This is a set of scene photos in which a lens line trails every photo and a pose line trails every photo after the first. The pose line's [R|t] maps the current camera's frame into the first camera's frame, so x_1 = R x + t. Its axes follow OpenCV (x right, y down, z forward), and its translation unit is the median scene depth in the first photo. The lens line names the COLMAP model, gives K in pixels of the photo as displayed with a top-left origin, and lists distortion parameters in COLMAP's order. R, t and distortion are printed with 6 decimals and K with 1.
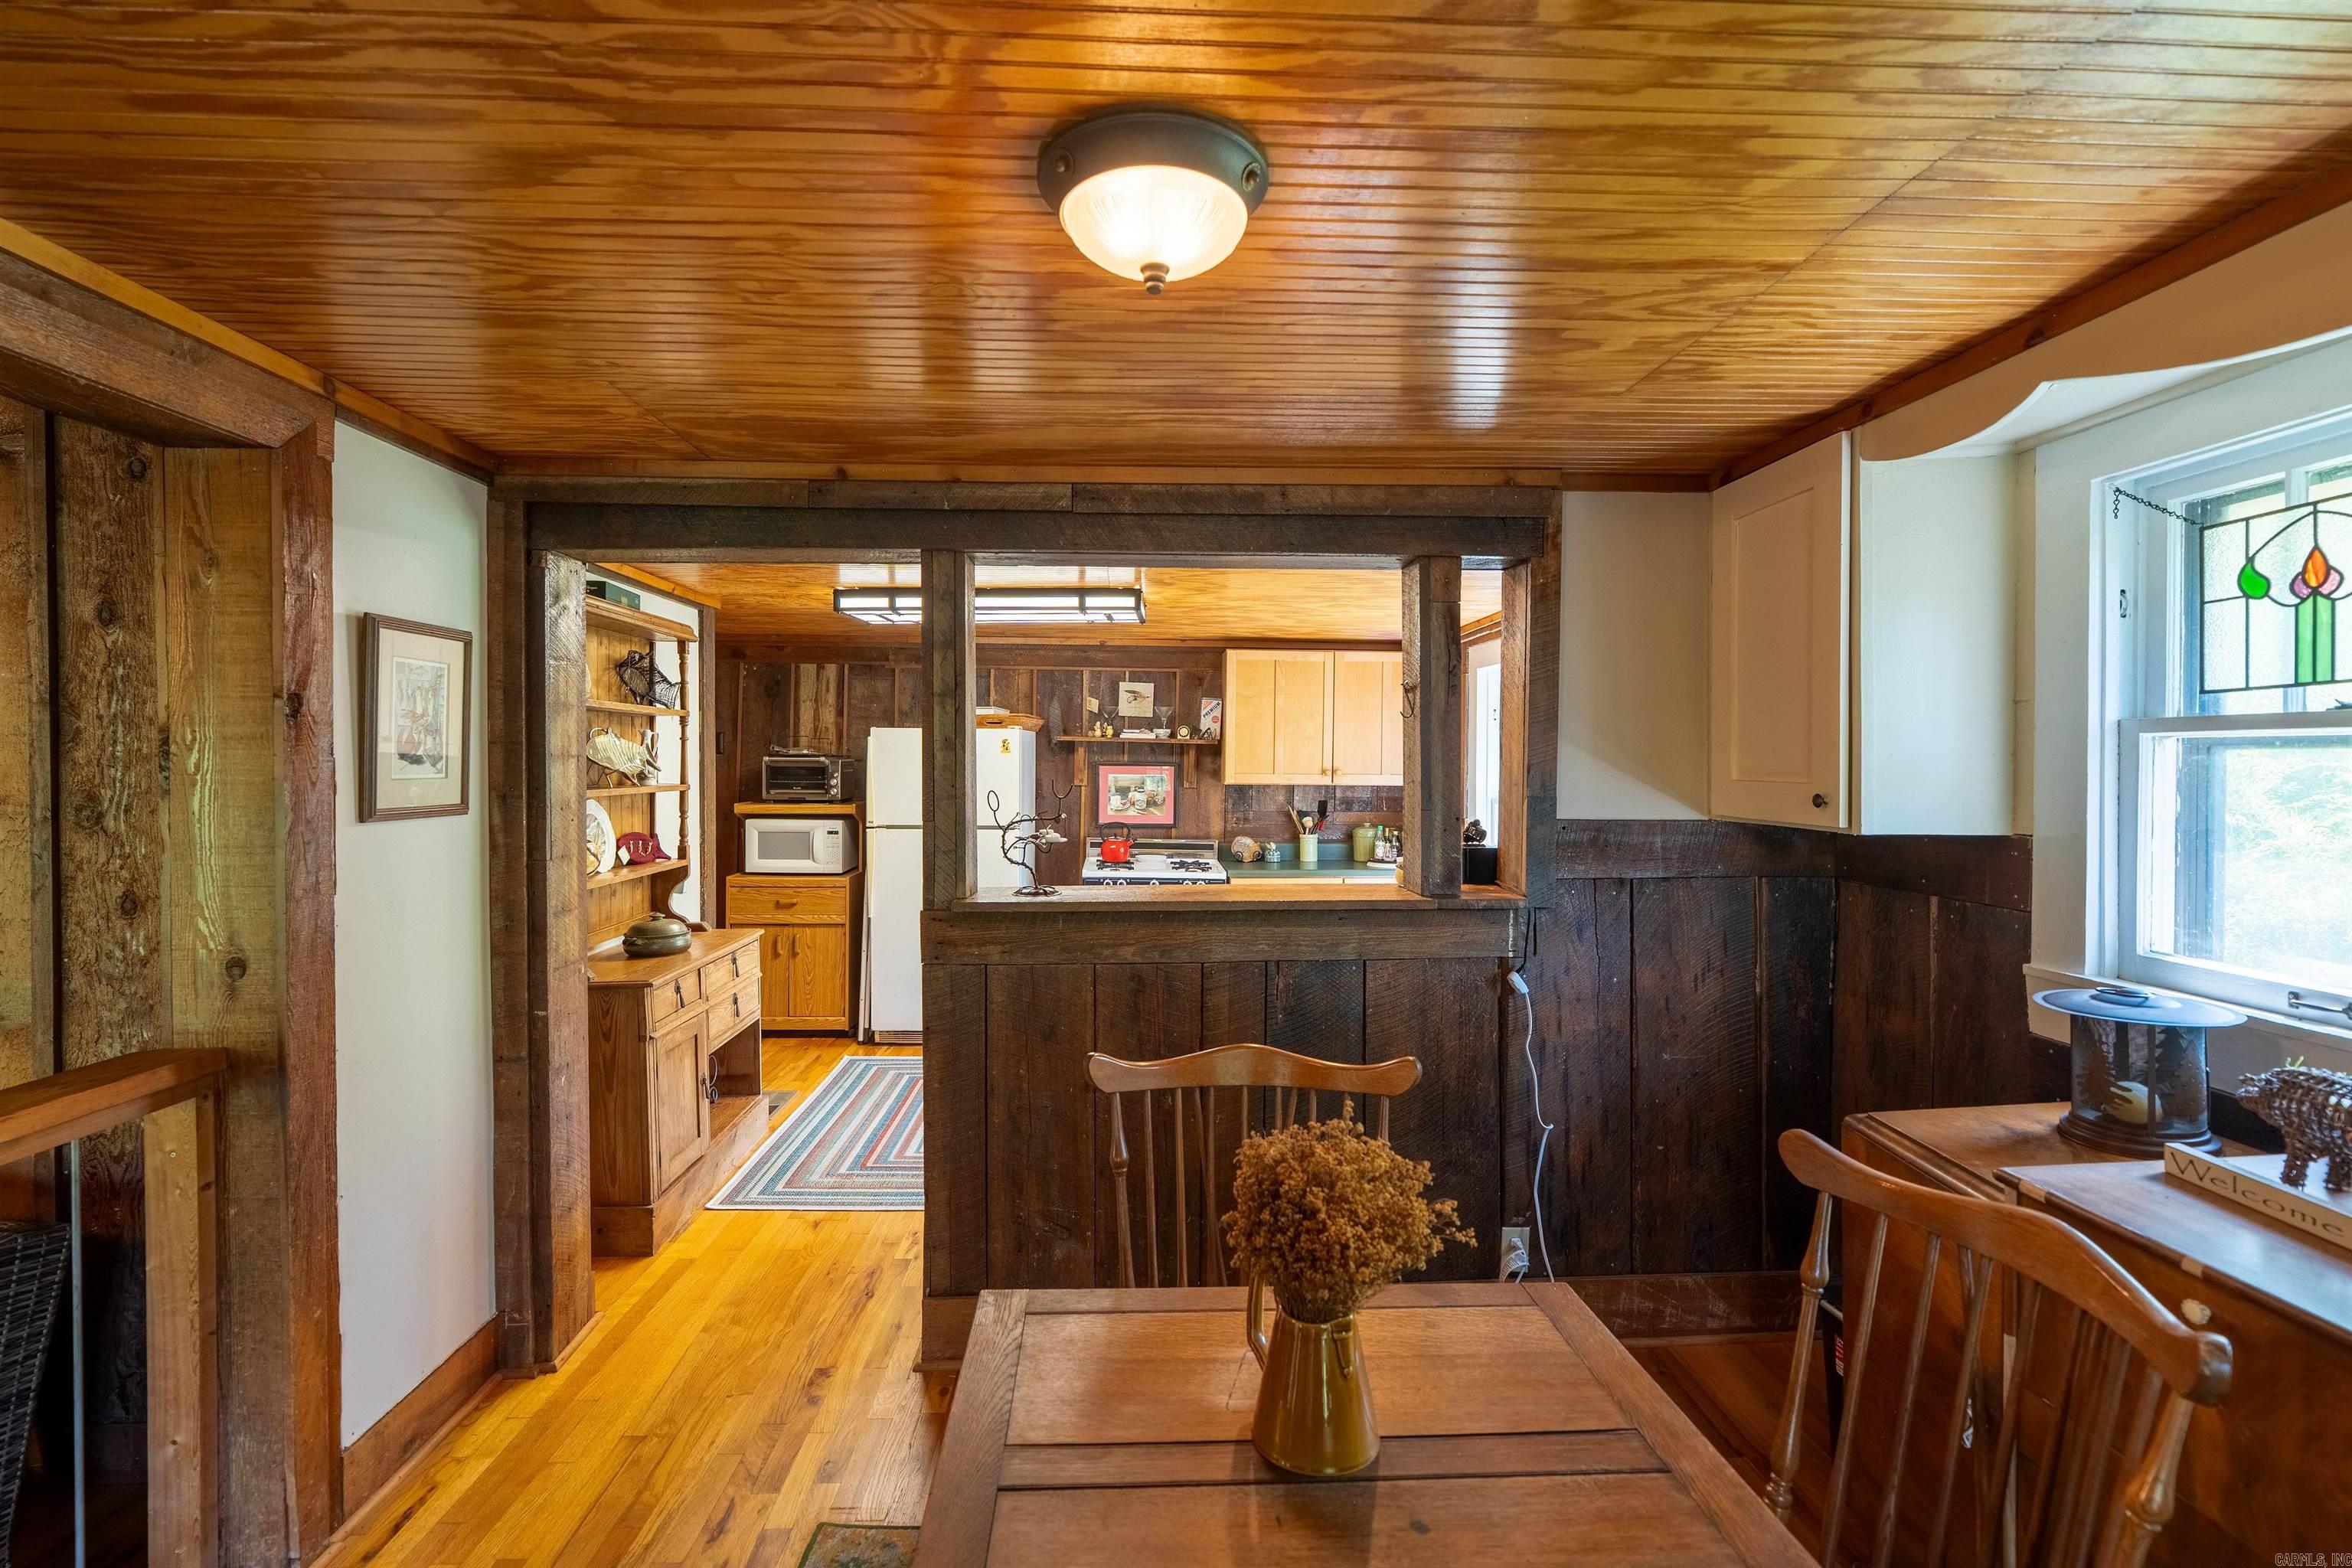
lens RADIAL K [[1051.7, 0, 1175.0], [0, 1051.7, 786.2], [0, 0, 1]] dist [-0.007572, 0.002294]
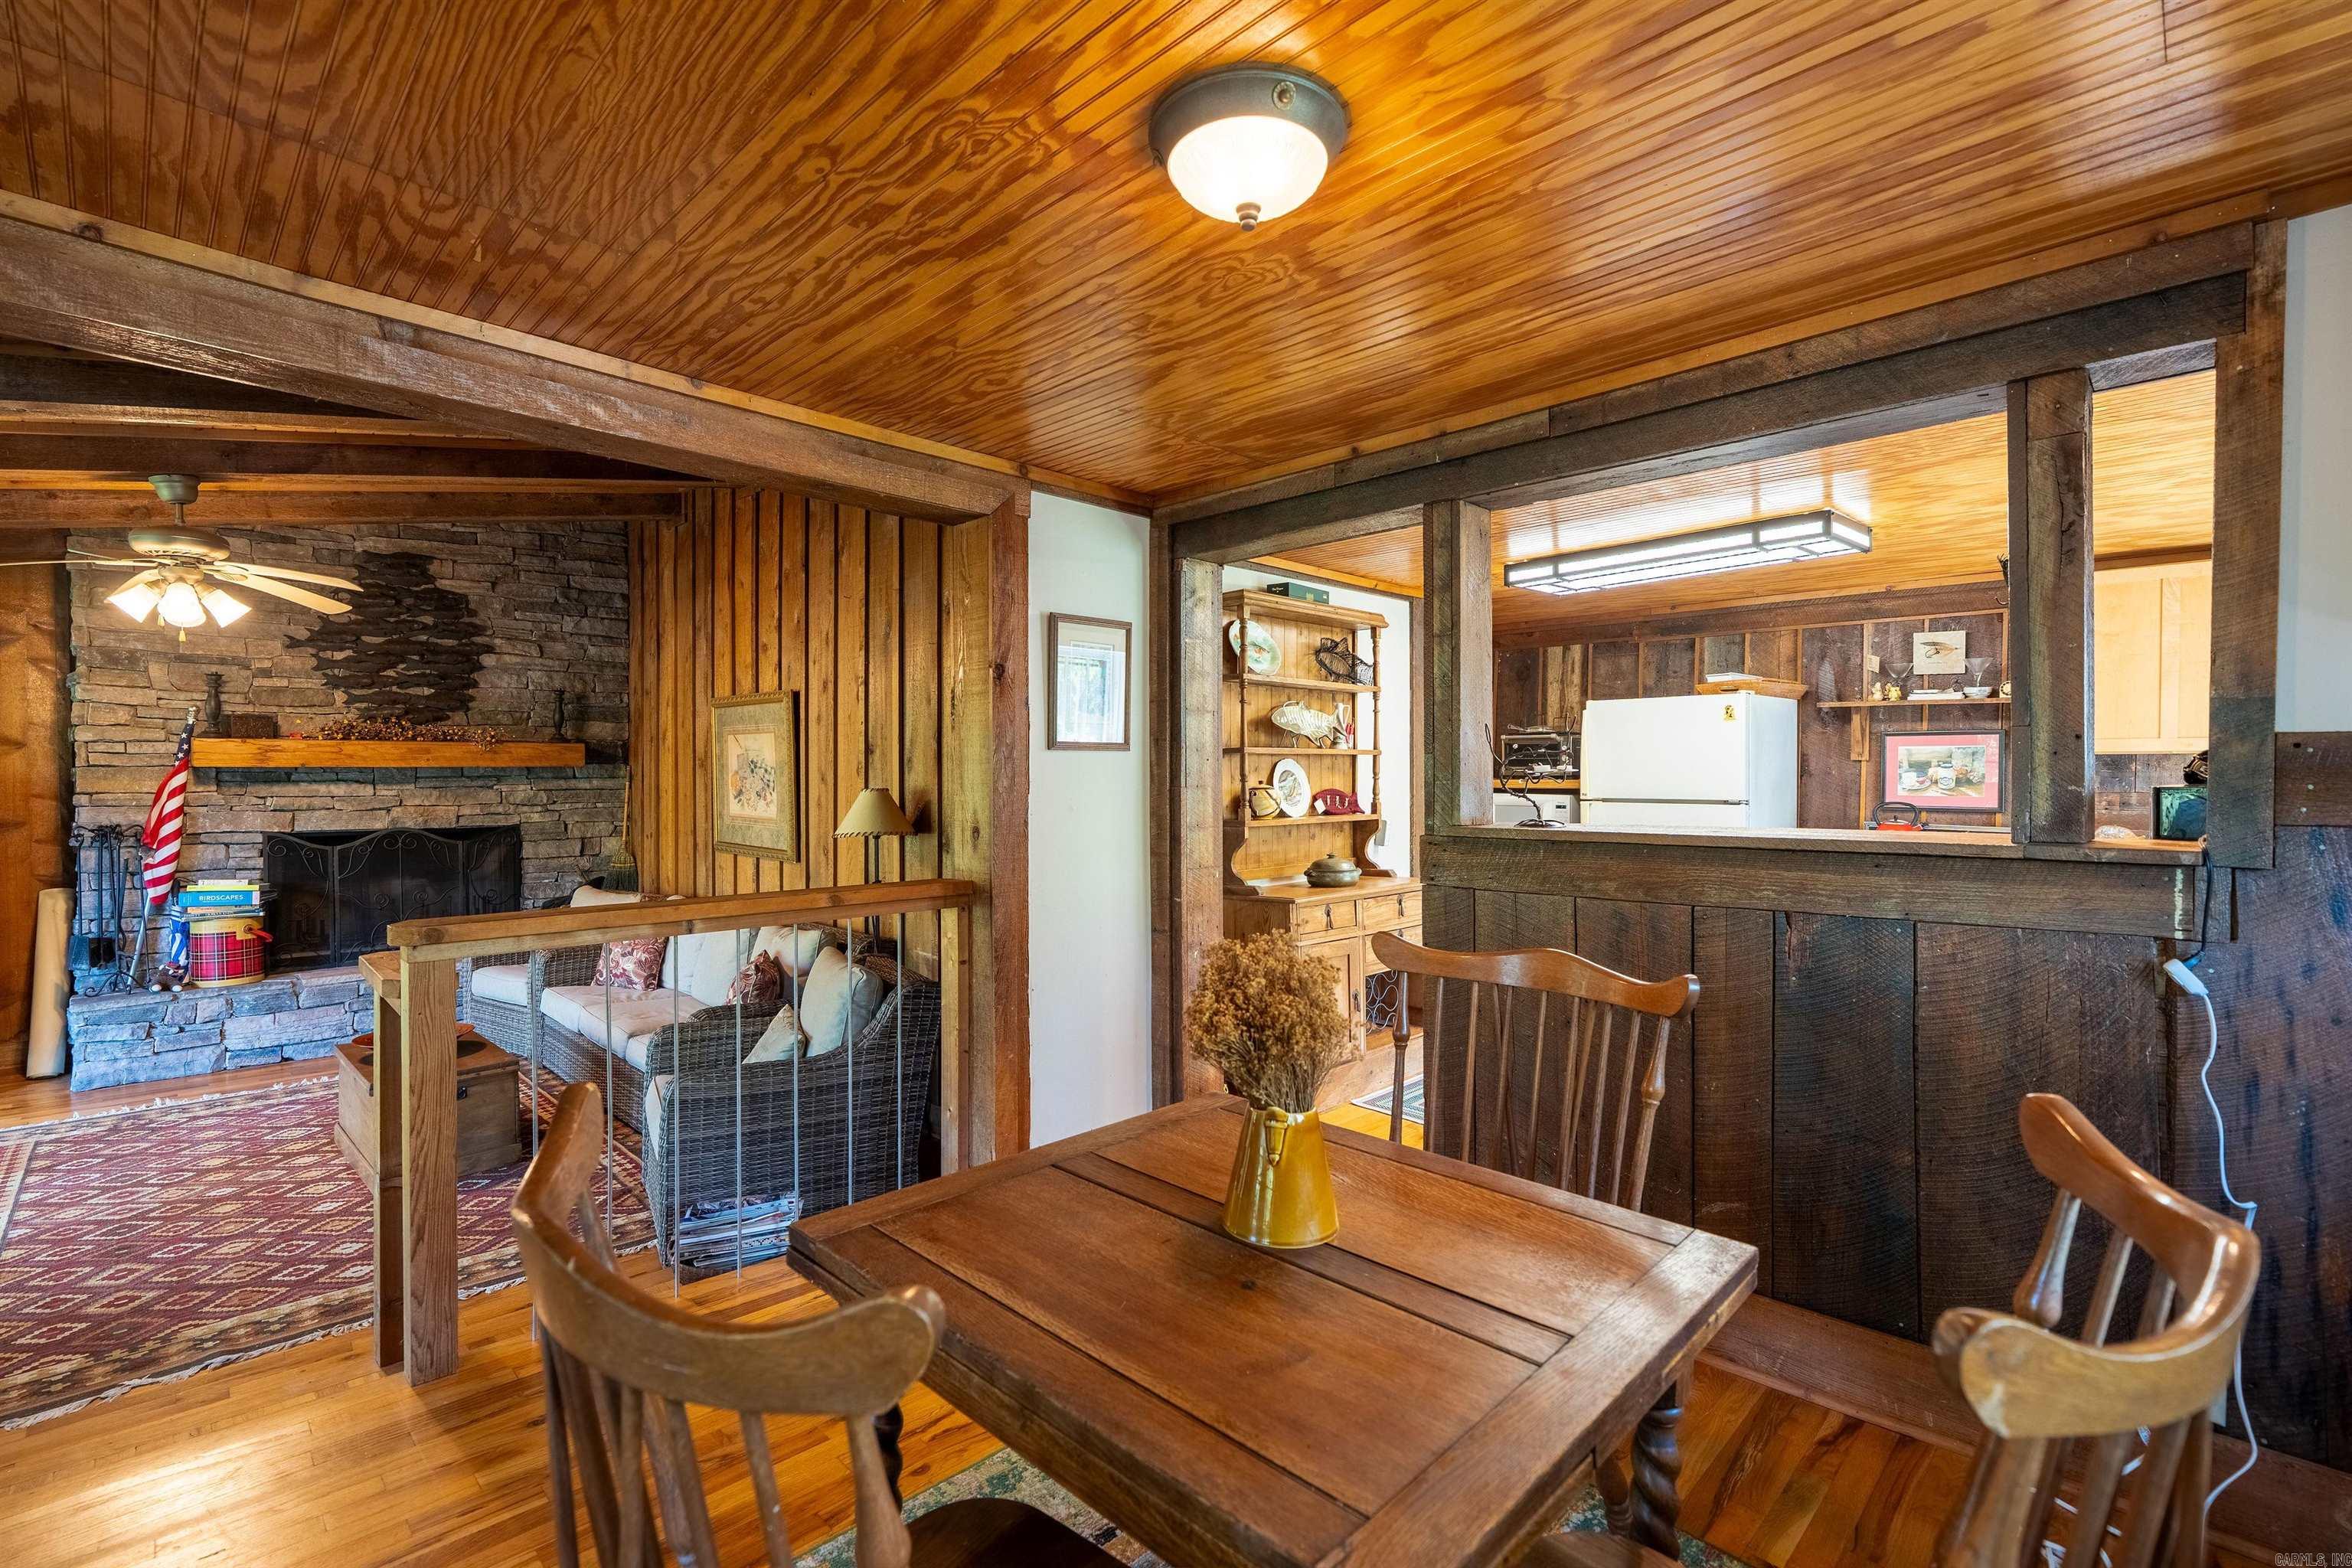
lens RADIAL K [[1051.7, 0, 1184.9], [0, 1051.7, 784.3], [0, 0, 1]] dist [-0.007572, 0.002294]
pose [[0.679898, -0.000402, -0.733307, 0.193573], [-0.010064, 0.999901, -0.009879, 0.039232], [0.733238, 0.014096, 0.679826, 0.039549]]
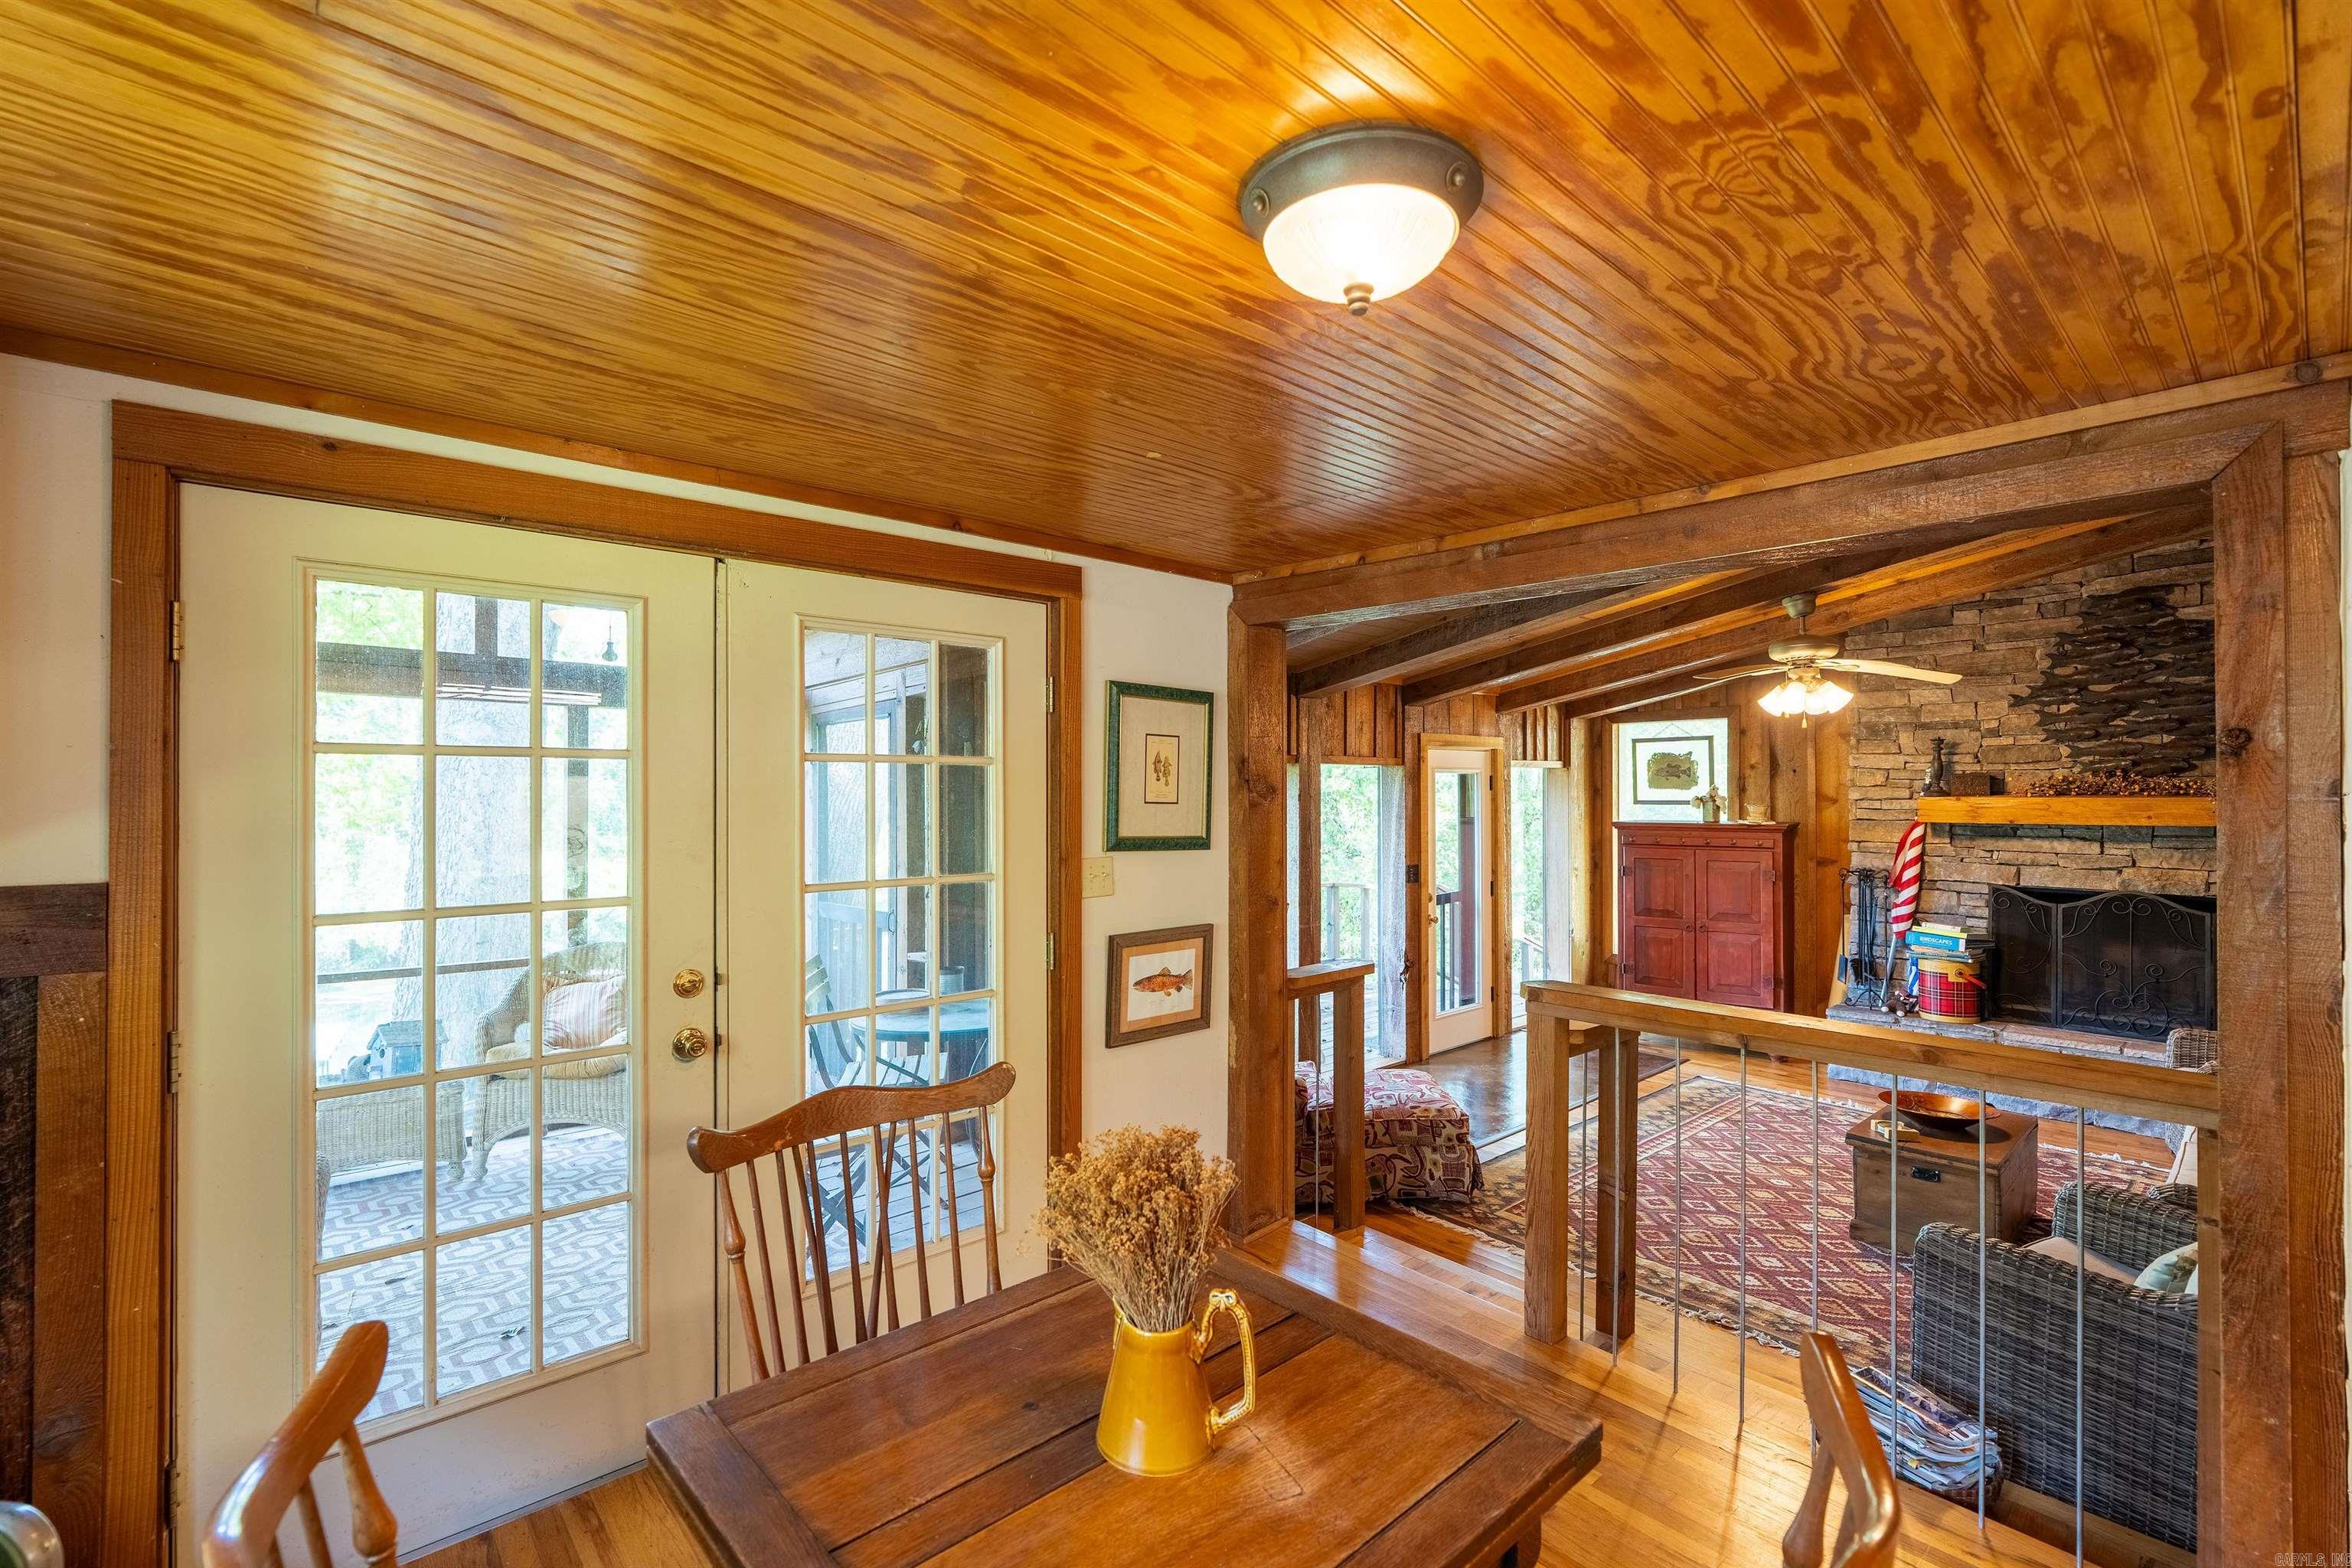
lens RADIAL K [[1051.7, 0, 1154.3], [0, 1051.7, 785.3], [0, 0, 1]] dist [-0.007572, 0.002294]
pose [[-0.778667, -0.011915, -0.627324, 0.179228], [-0.019575, 0.999794, 0.005308, -0.009057], [0.627131, 0.016413, -0.778740, 0.401579]]
